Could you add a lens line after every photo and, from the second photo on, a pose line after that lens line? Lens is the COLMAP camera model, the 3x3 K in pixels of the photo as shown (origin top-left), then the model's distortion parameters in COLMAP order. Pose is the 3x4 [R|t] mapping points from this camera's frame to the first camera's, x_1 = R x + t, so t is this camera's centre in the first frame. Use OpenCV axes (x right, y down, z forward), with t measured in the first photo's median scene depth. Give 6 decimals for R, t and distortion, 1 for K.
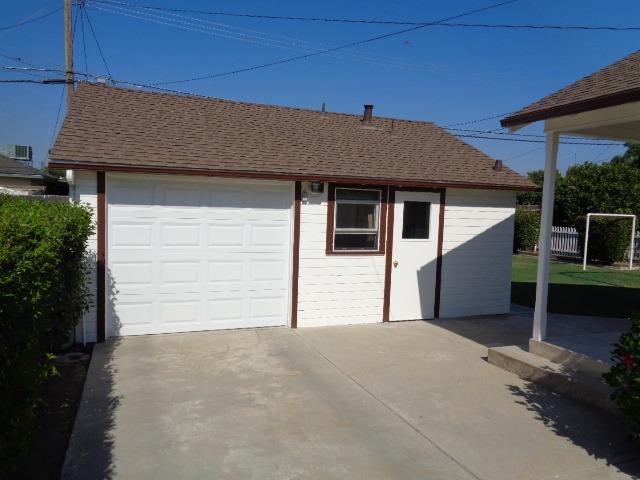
lens RADIAL K [[476.8, 0, 320.8], [0, 476.8, 243.6], [0, 0, 1]] dist [0.003175, -0.004683]
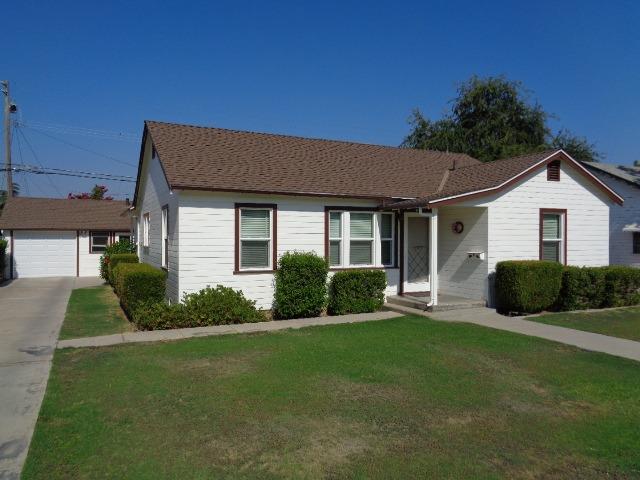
lens RADIAL K [[476.8, 0, 319.2], [0, 476.8, 236.2], [0, 0, 1]] dist [0.003175, -0.004683]
pose [[0.996185, -0.023517, 0.084034, 1.315185], [0.029343, 0.997200, -0.068787, 0.178426], [-0.082181, 0.070990, 0.994086, -2.352979]]
